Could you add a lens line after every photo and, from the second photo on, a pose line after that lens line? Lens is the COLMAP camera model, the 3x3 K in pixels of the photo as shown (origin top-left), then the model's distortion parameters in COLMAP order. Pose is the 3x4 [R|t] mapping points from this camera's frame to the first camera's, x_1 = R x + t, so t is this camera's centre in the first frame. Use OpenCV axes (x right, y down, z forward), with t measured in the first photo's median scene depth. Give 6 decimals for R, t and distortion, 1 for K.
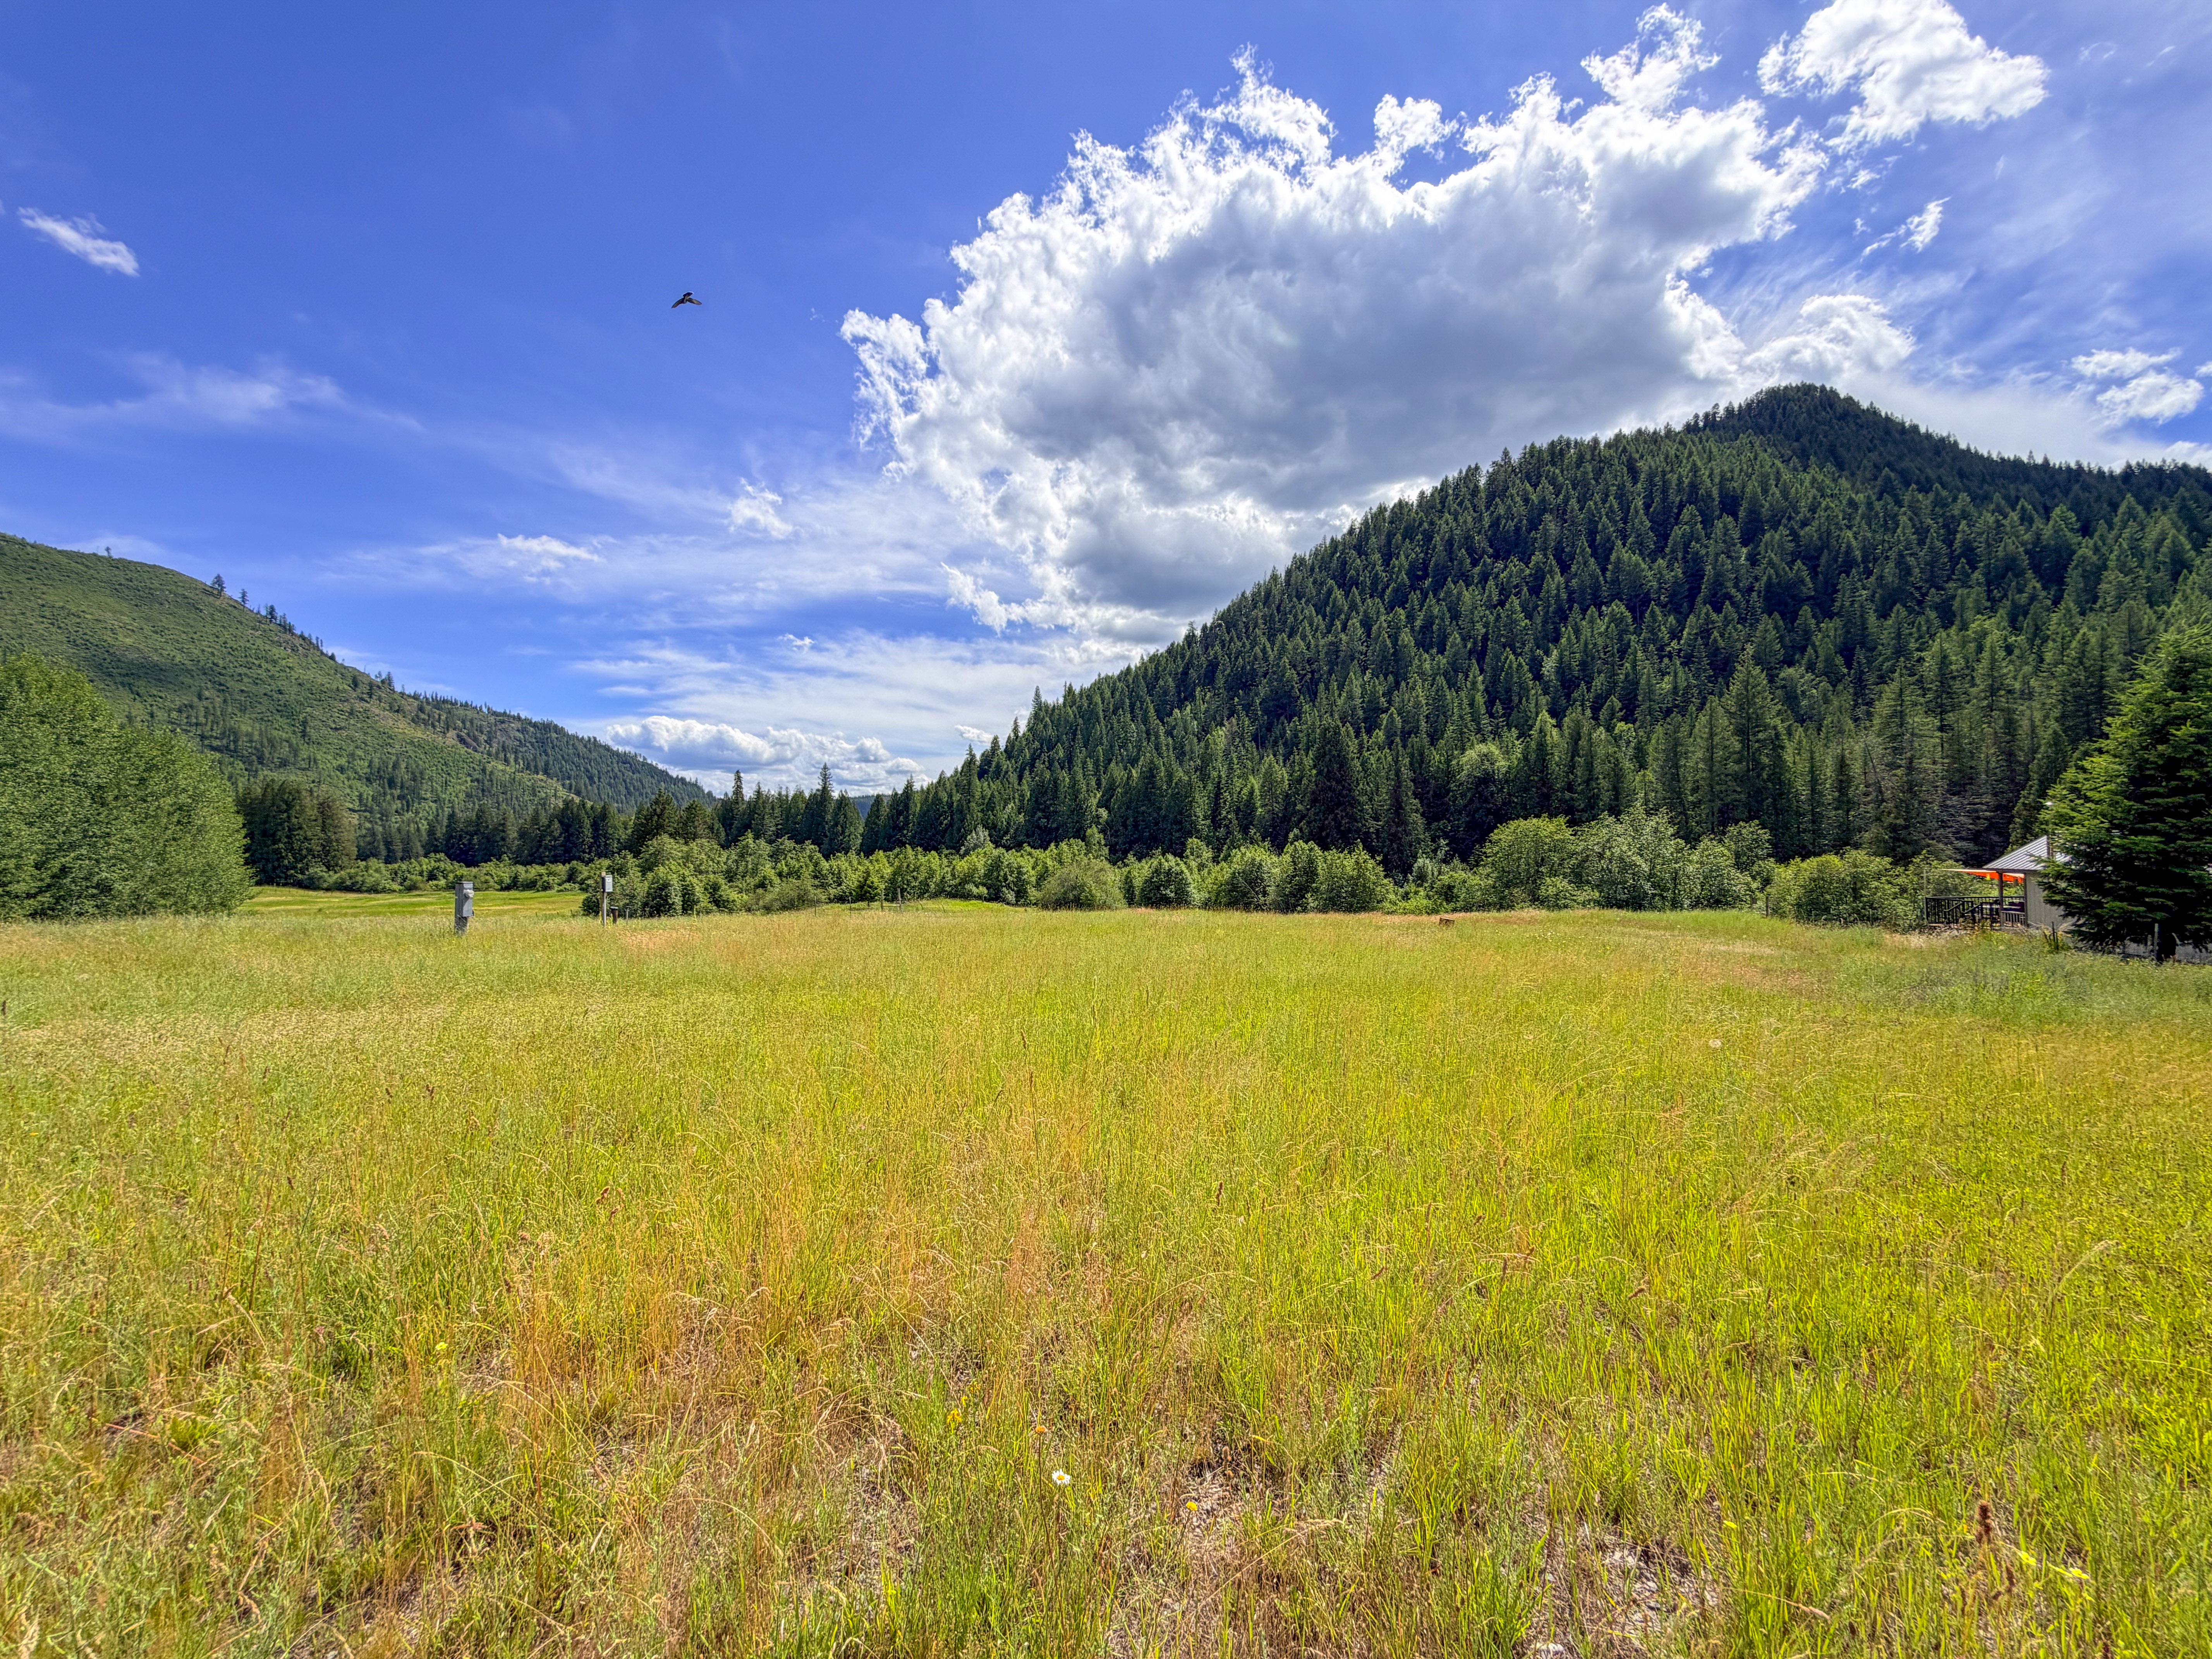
lens RADIAL K [[882.3, 0, 1097.2], [0, 882.3, 825.8], [0, 0, 1]] dist [0.006716, -0.000720]
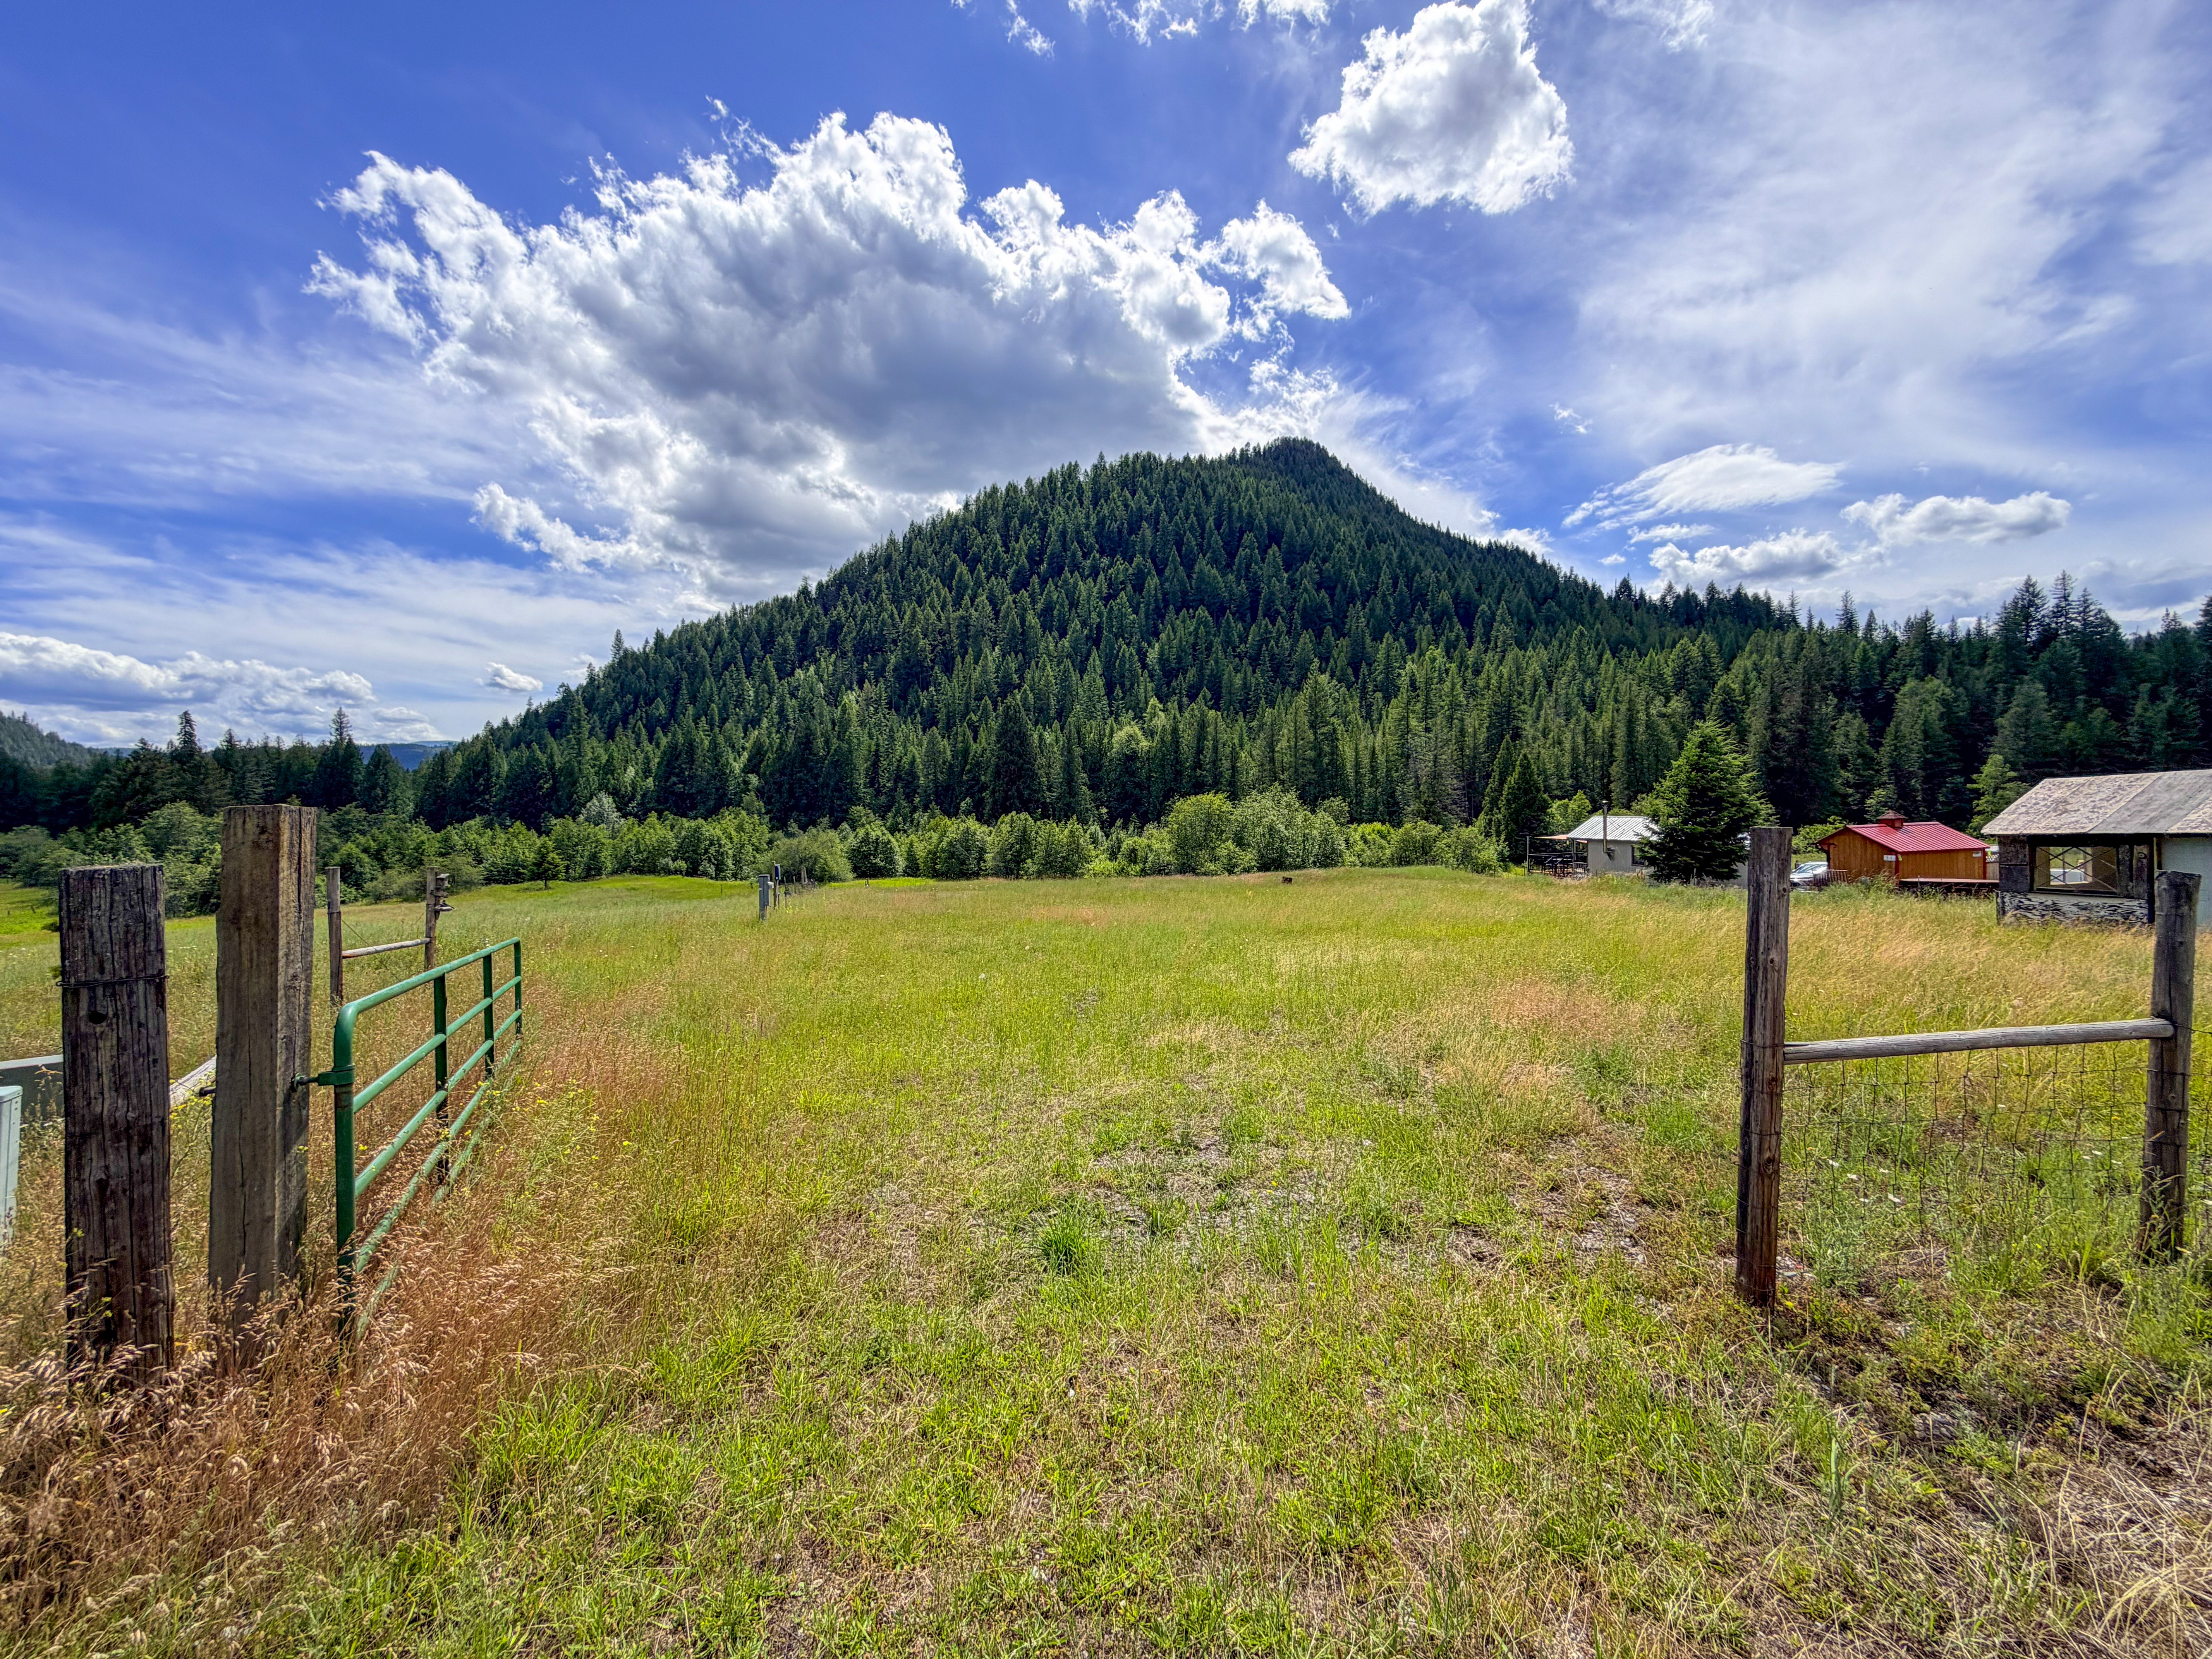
lens RADIAL K [[882.3, 0, 1092.1], [0, 882.3, 840.8], [0, 0, 1]] dist [0.006716, -0.000720]
pose [[0.896938, -0.015723, 0.441876, -0.060348], [-0.009517, 0.998450, 0.054845, -0.002844], [-0.442054, -0.053398, 0.895398, -0.010898]]
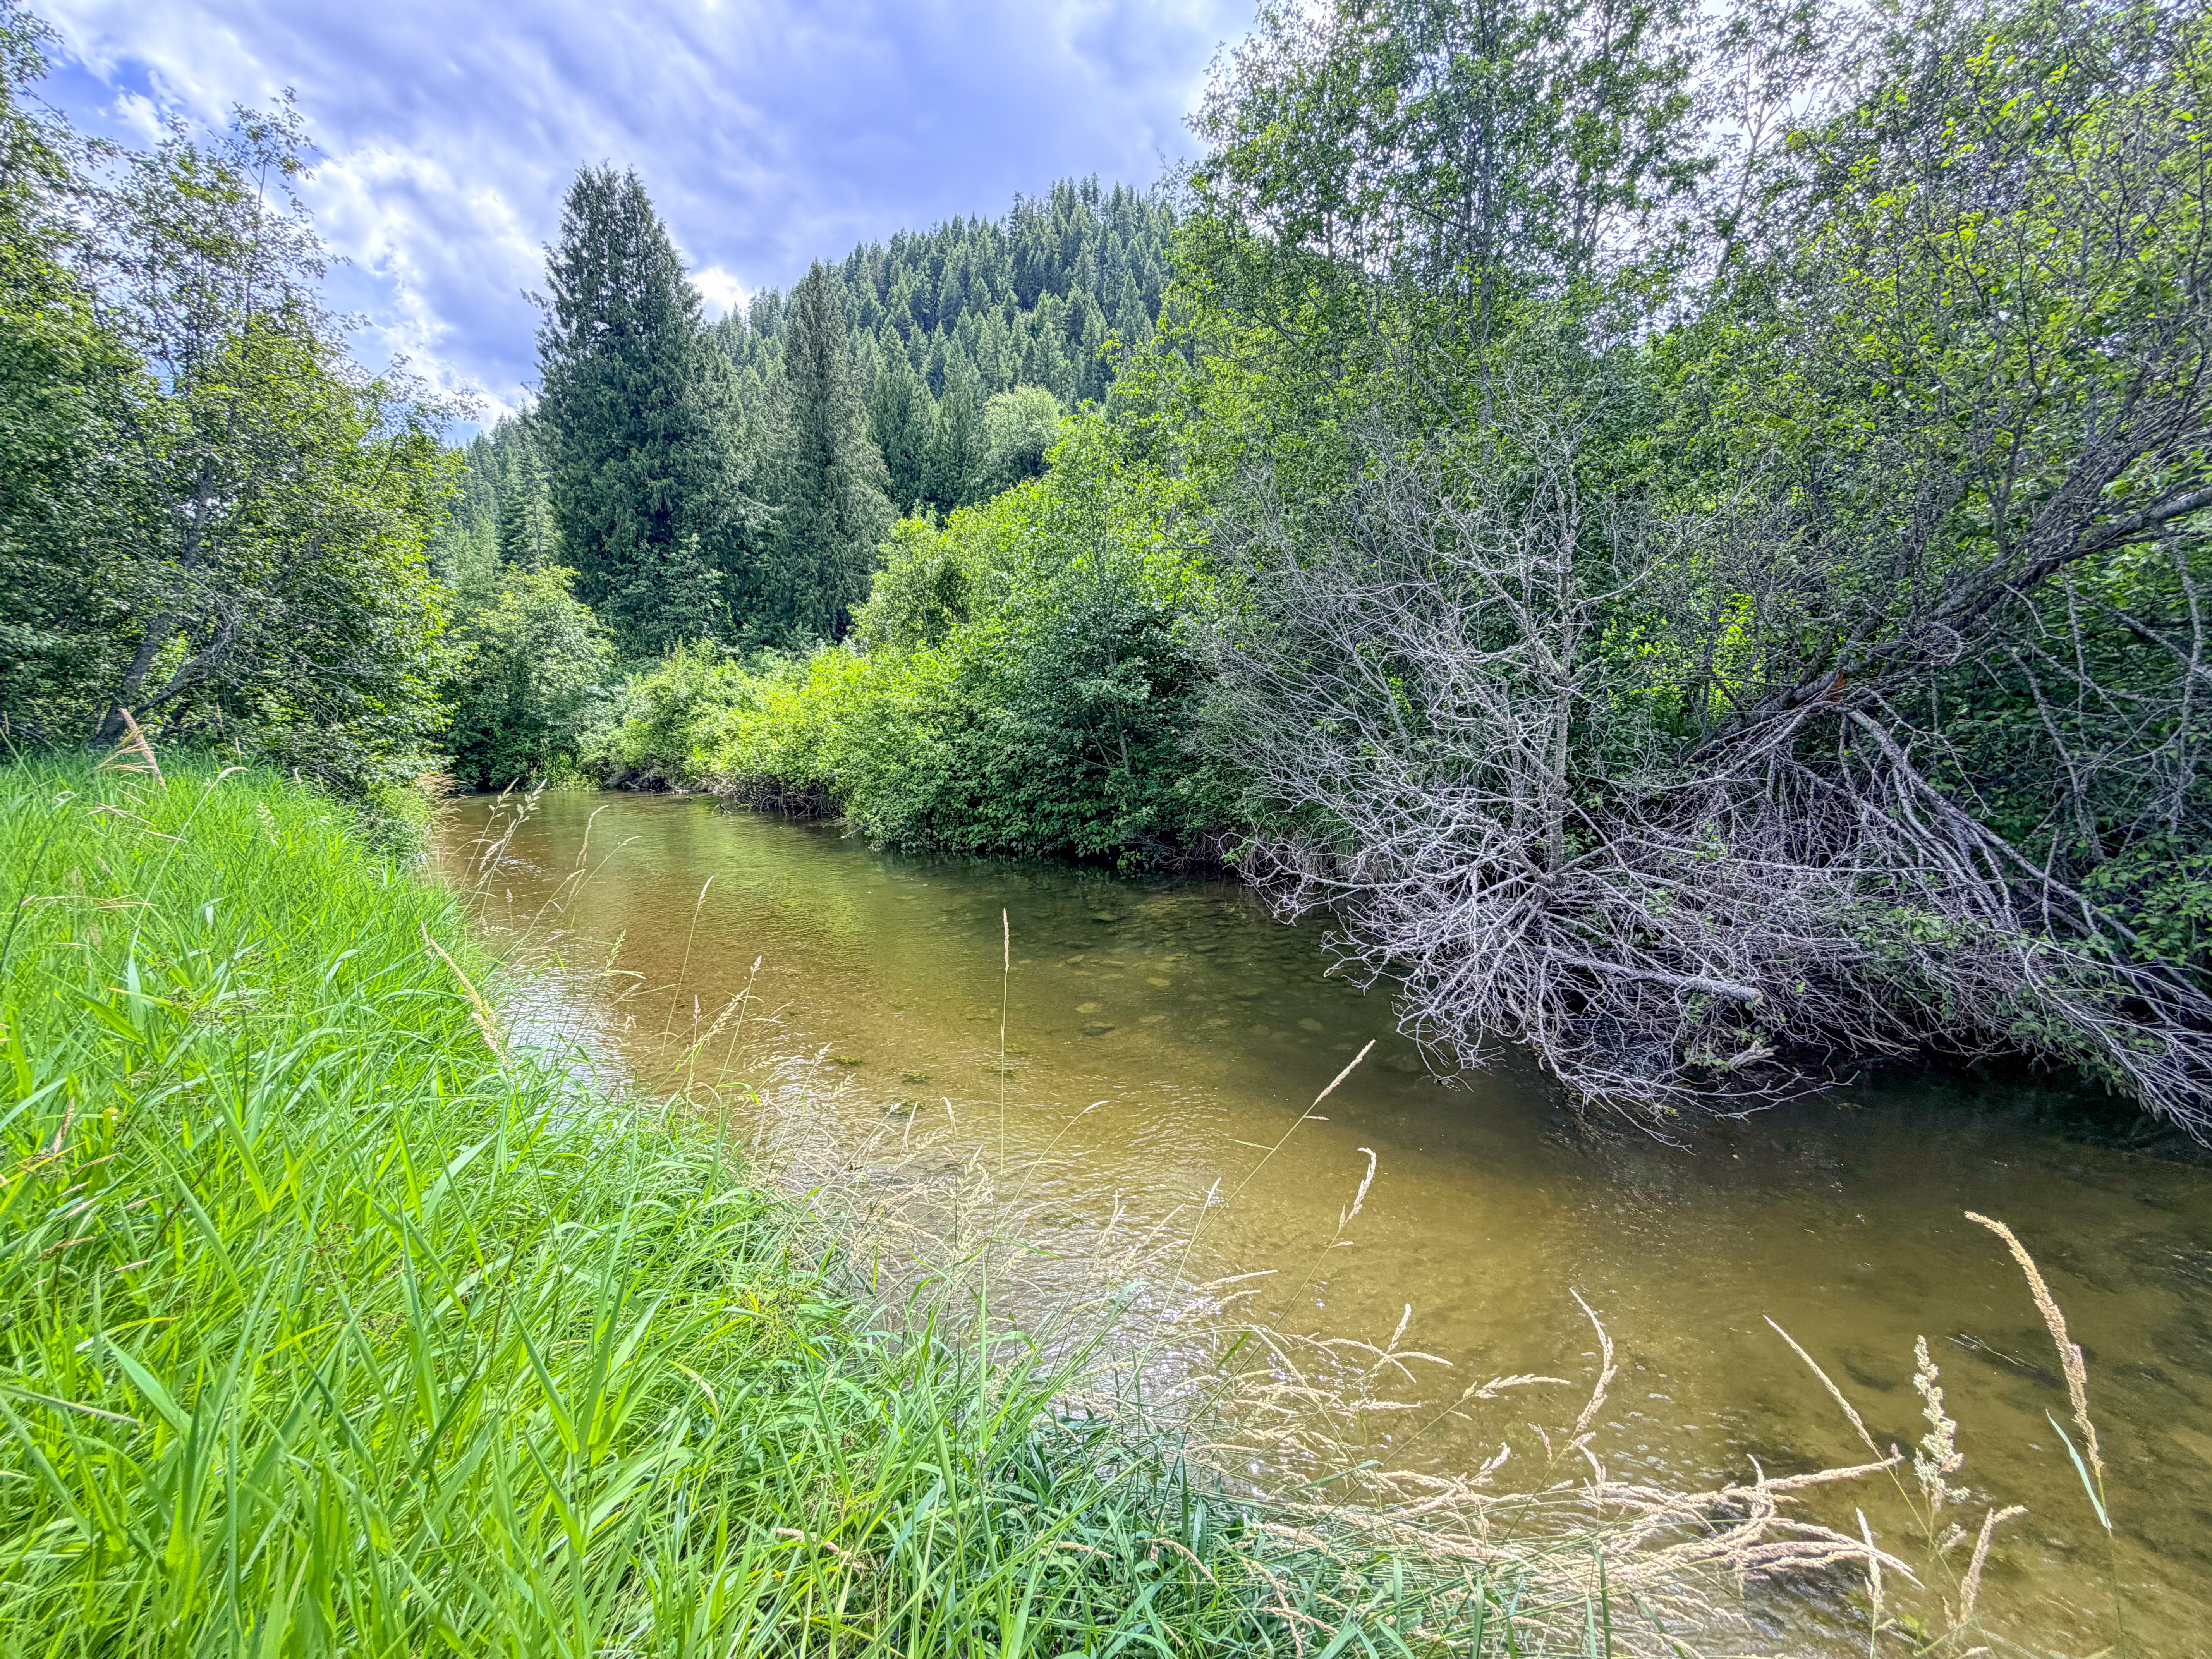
lens RADIAL K [[882.3, 0, 1095.2], [0, 882.3, 822.5], [0, 0, 1]] dist [0.006716, -0.000720]
pose [[0.870372, -0.064944, 0.488093, 0.114025], [-0.003324, 0.990466, 0.137715, 0.032730], [-0.492384, -0.121485, 0.861858, 0.280121]]
